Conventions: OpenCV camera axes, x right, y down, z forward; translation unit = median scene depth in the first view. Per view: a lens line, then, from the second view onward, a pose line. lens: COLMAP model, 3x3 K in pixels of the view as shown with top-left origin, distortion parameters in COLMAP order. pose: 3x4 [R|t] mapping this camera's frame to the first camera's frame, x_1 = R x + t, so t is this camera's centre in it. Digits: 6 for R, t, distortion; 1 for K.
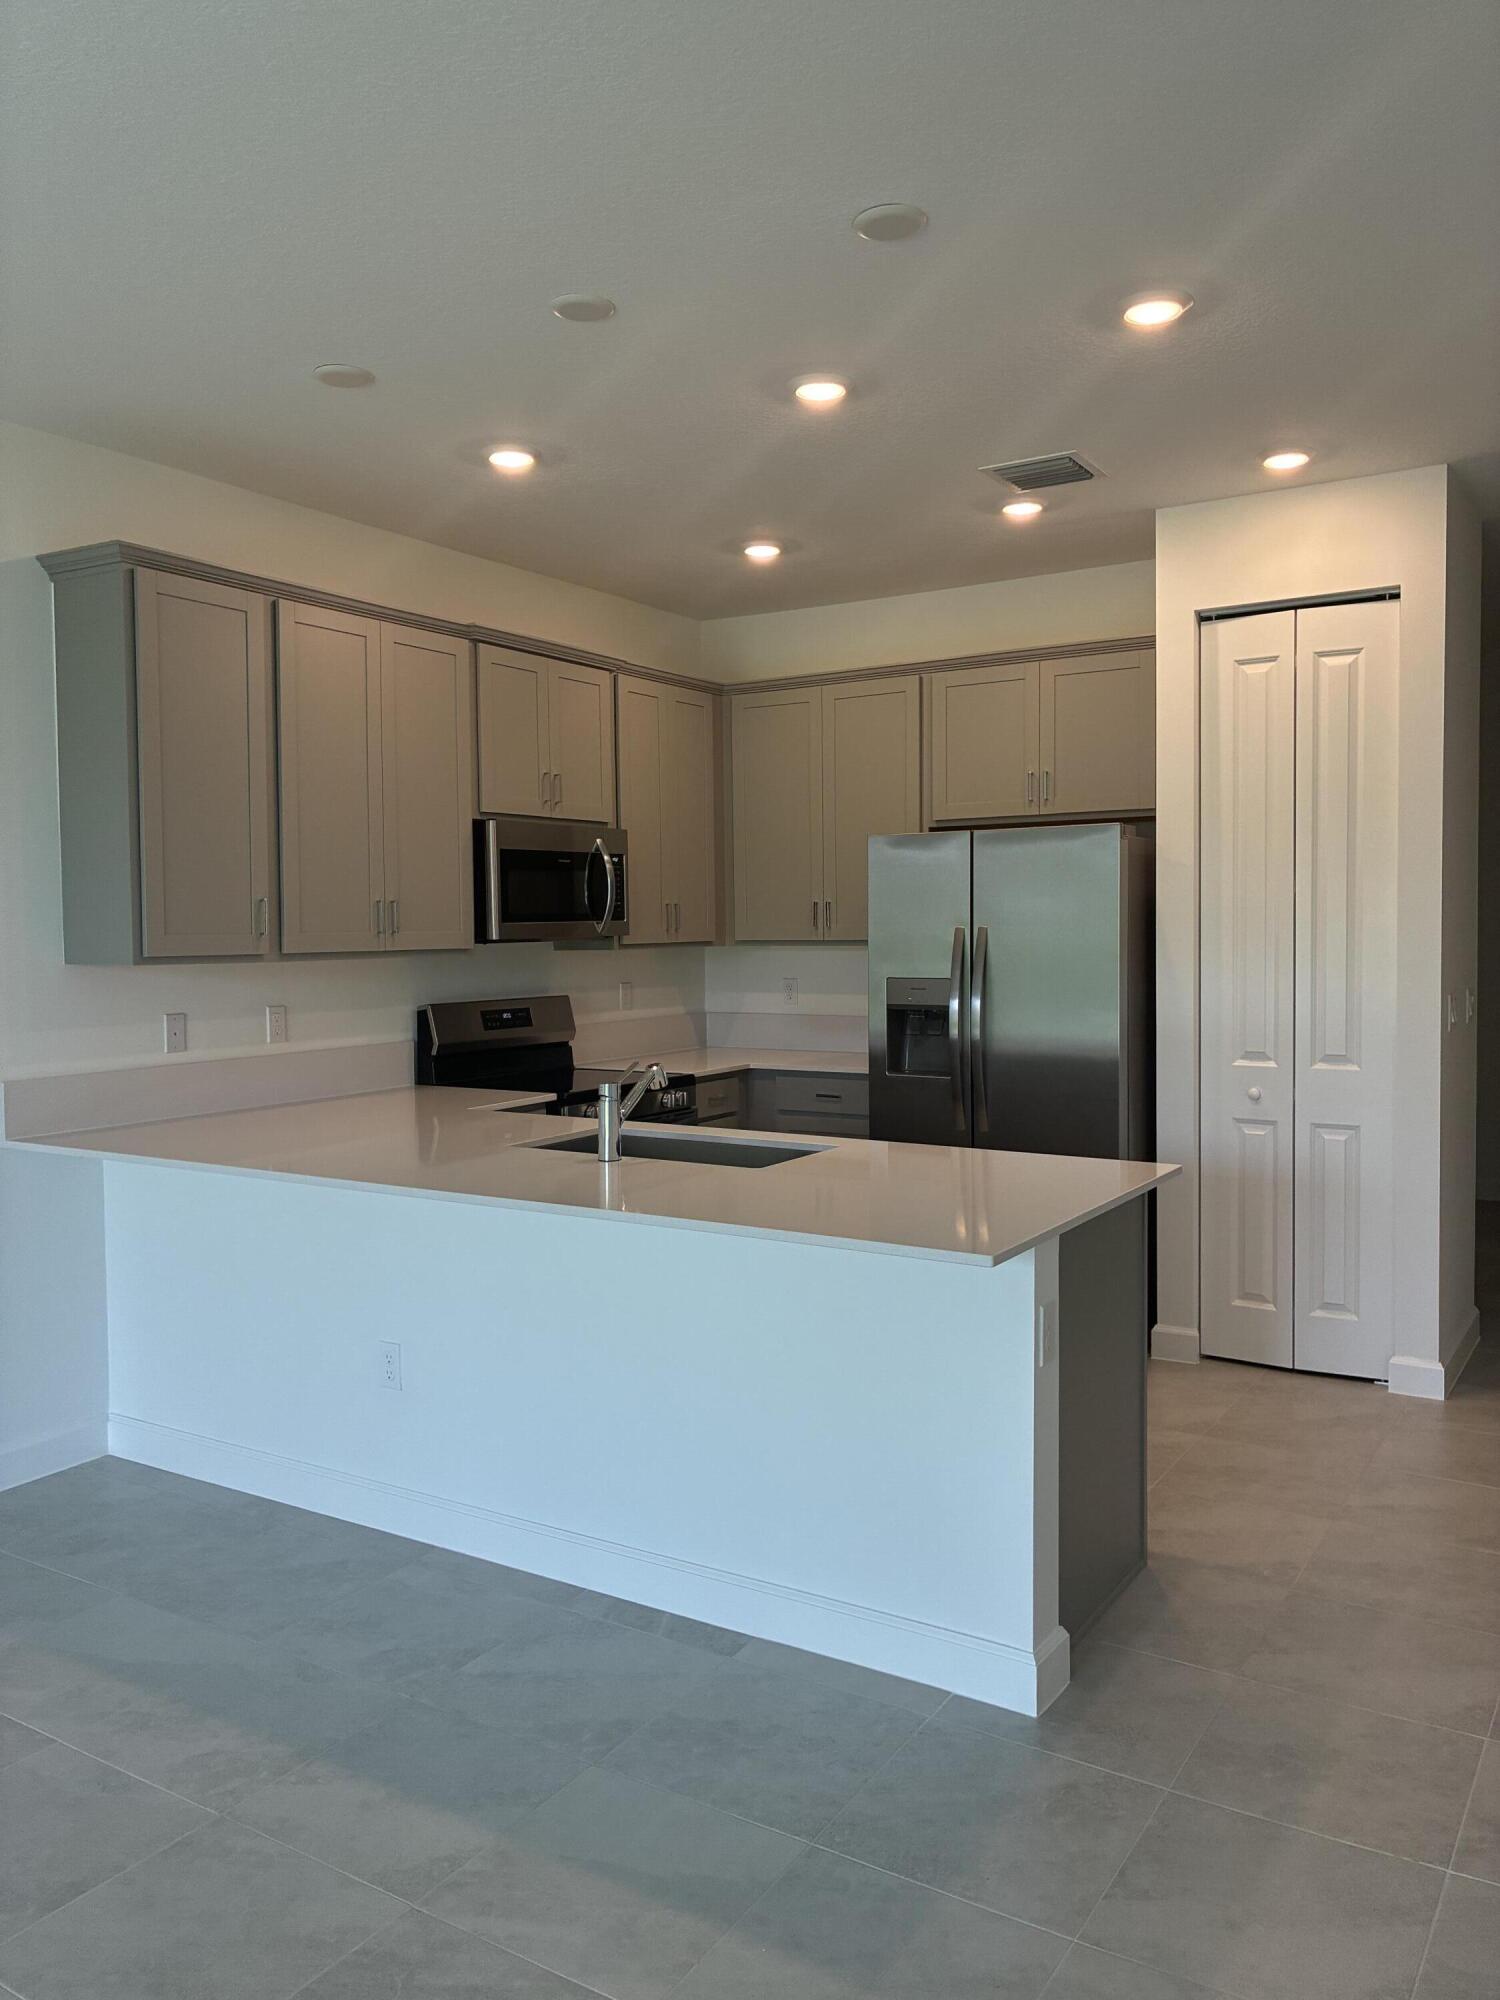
lens RADIAL K [[1521.7, 0, 750.0], [0, 1521.7, 1000.0], [0, 0, 1]] dist [0.052997, -0.079738]
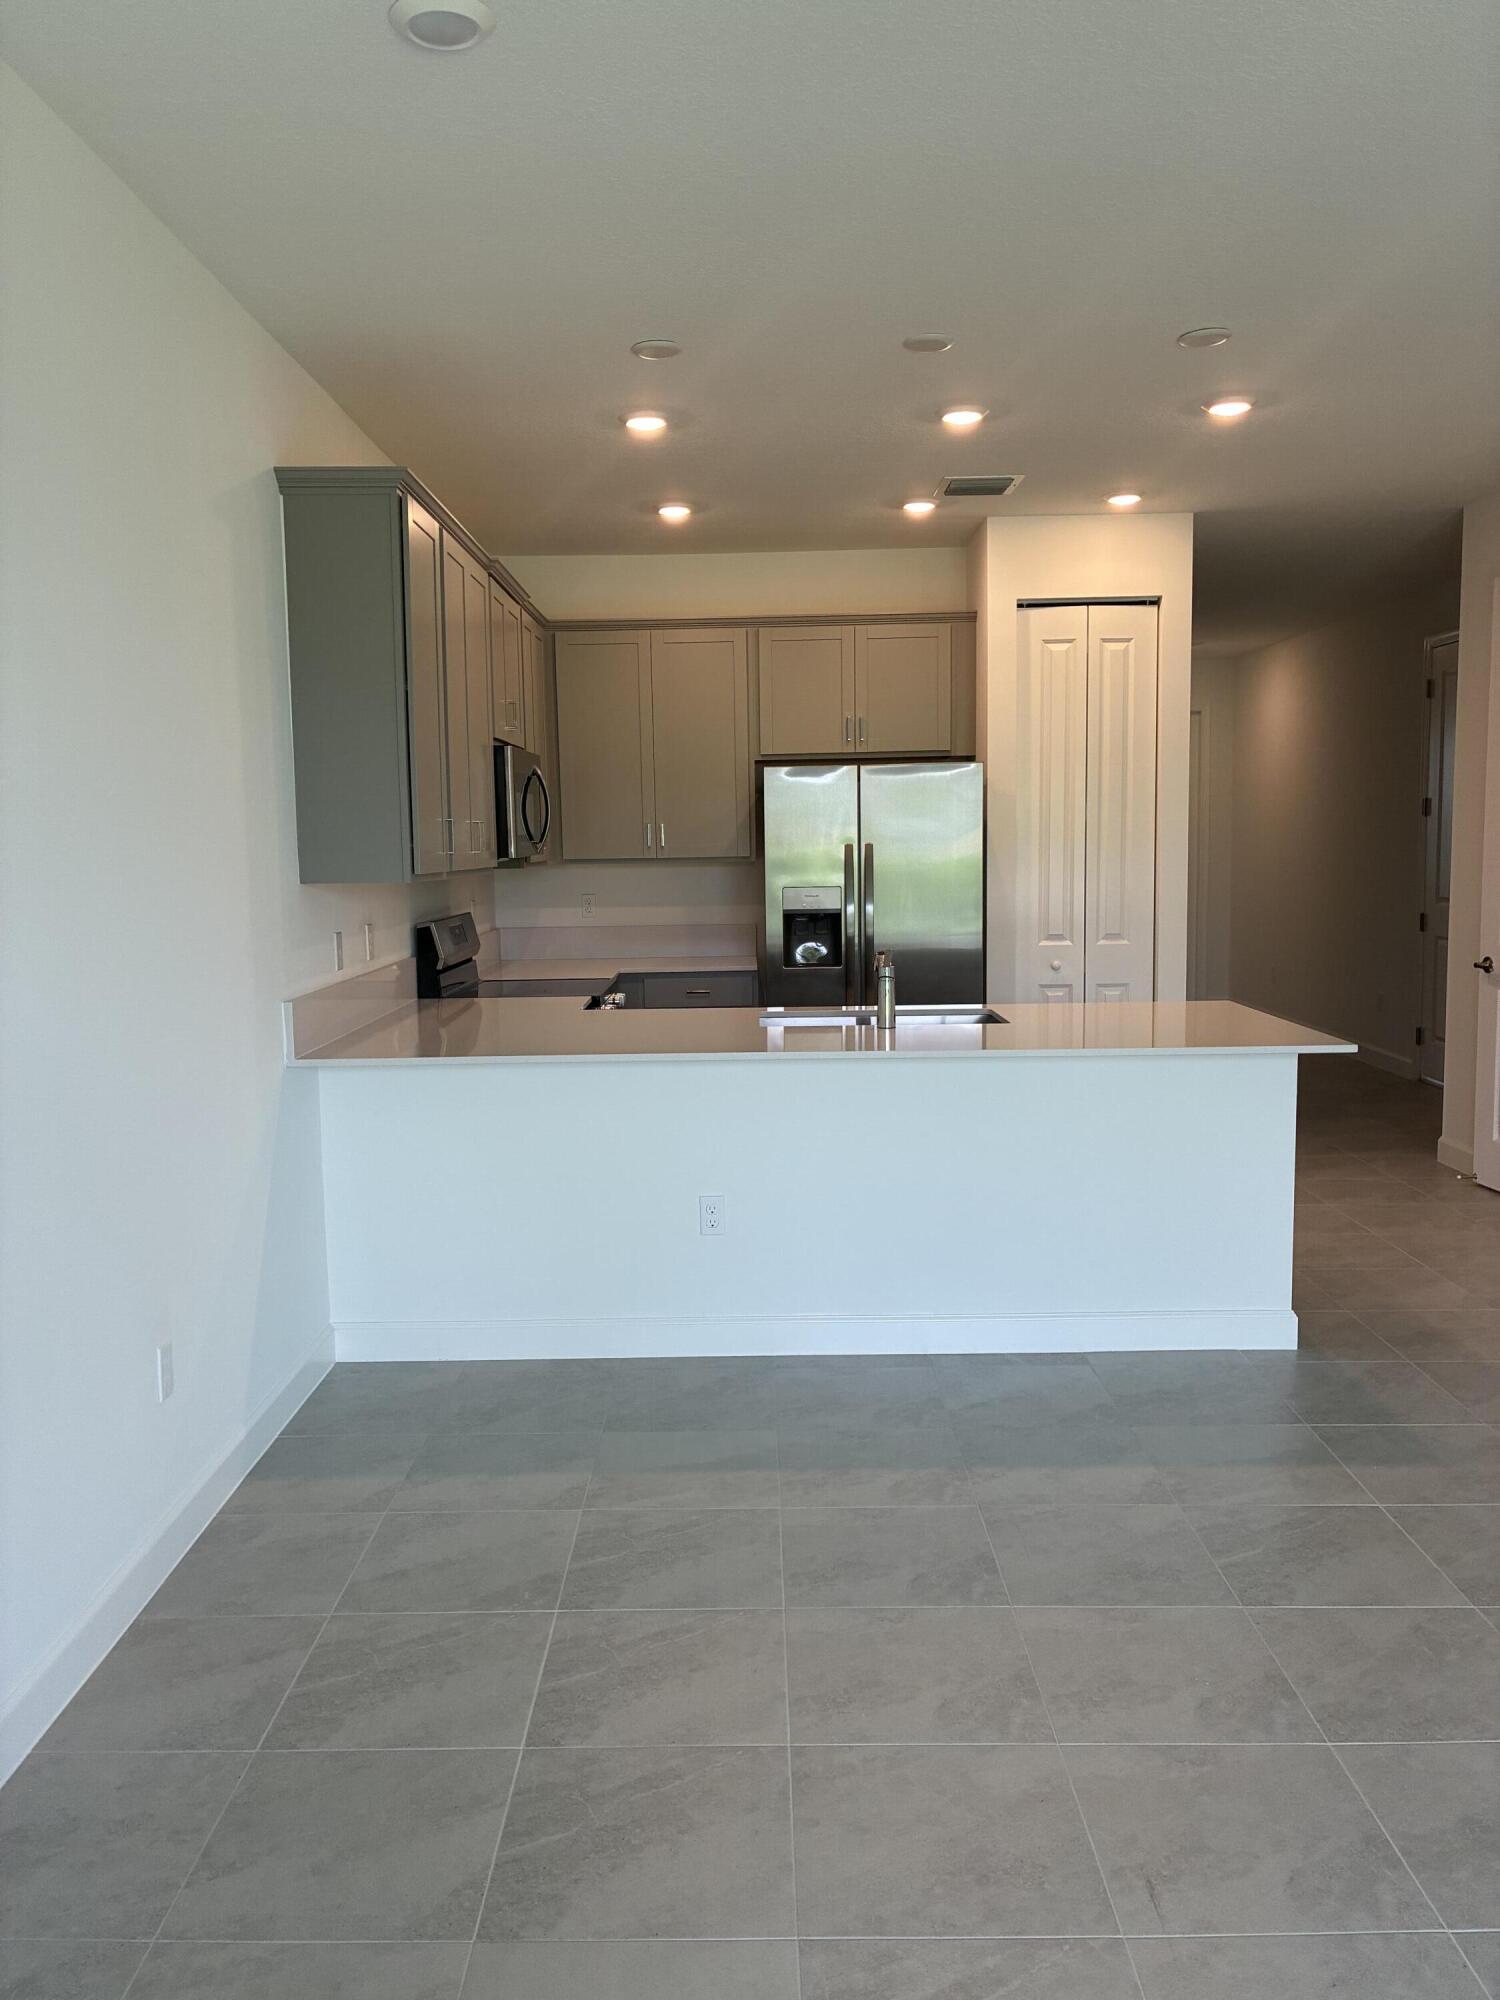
lens RADIAL K [[1520.1, 0, 742.0], [0, 1520.1, 1009.7], [0, 0, 1]] dist [-0.007705, -0.004953]
pose [[0.853144, -0.063862, 0.517751, -0.619163], [0.037277, 0.997404, 0.061601, 0.007717], [-0.520341, -0.033254, 0.853311, 0.000203]]
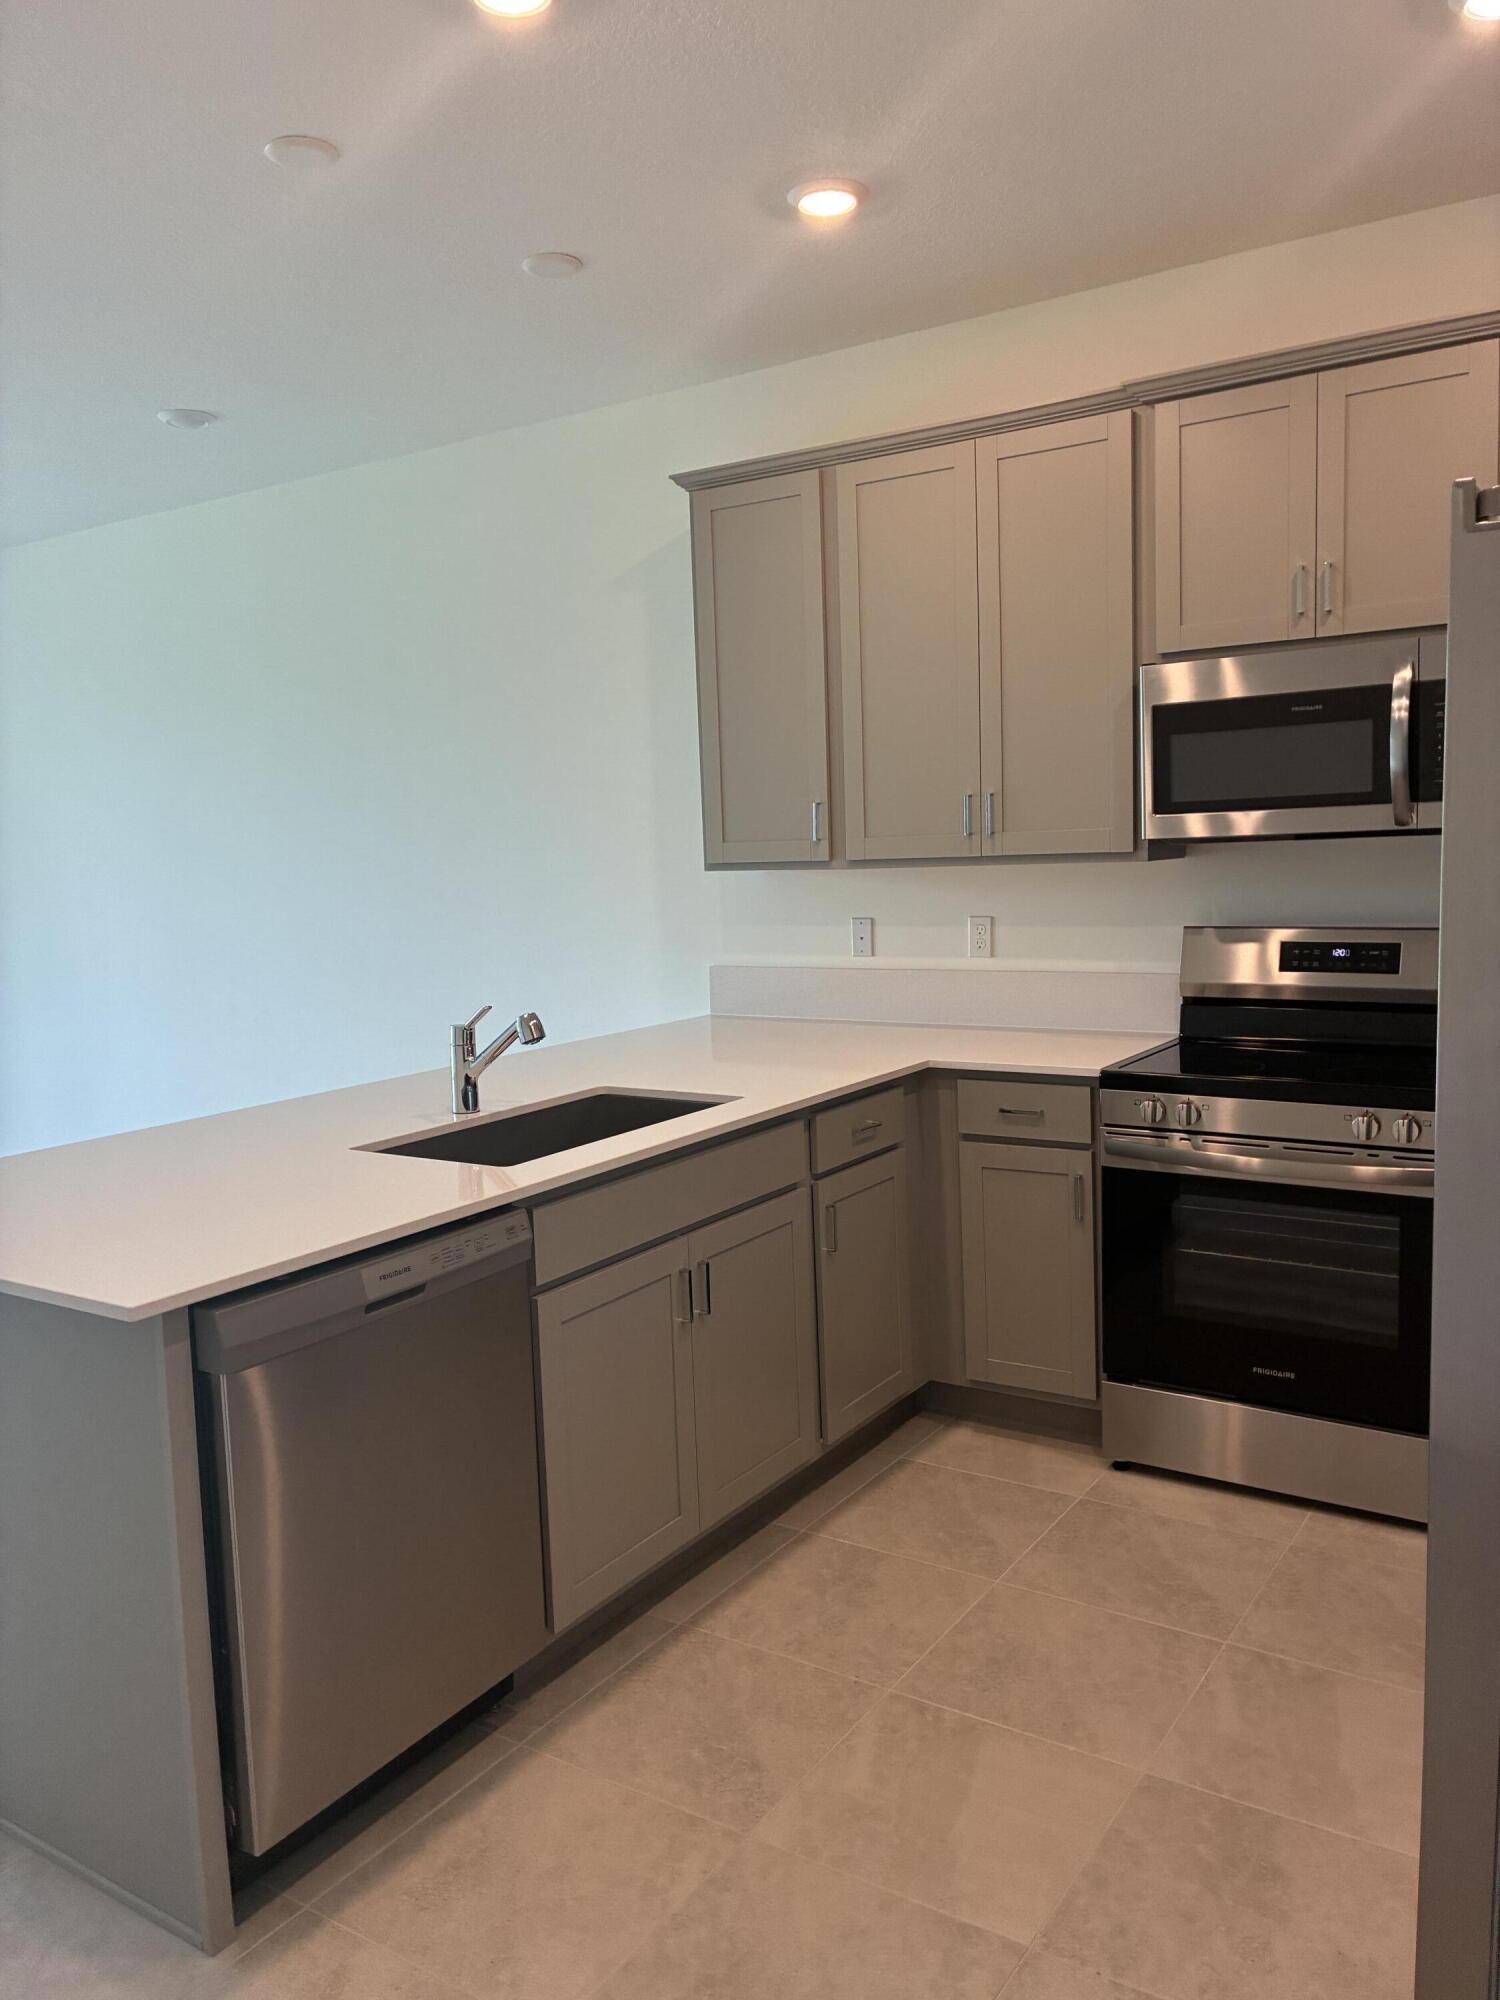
lens RADIAL K [[1517.6, 0, 752.2], [0, 1517.6, 1011.1], [0, 0, 1]] dist [0.052345, -0.067597]
pose [[-0.024967, 0.120497, -0.992400, 0.566273], [-0.013824, 0.992573, 0.120866, -0.045451], [0.999593, 0.016737, -0.023116, 0.877635]]
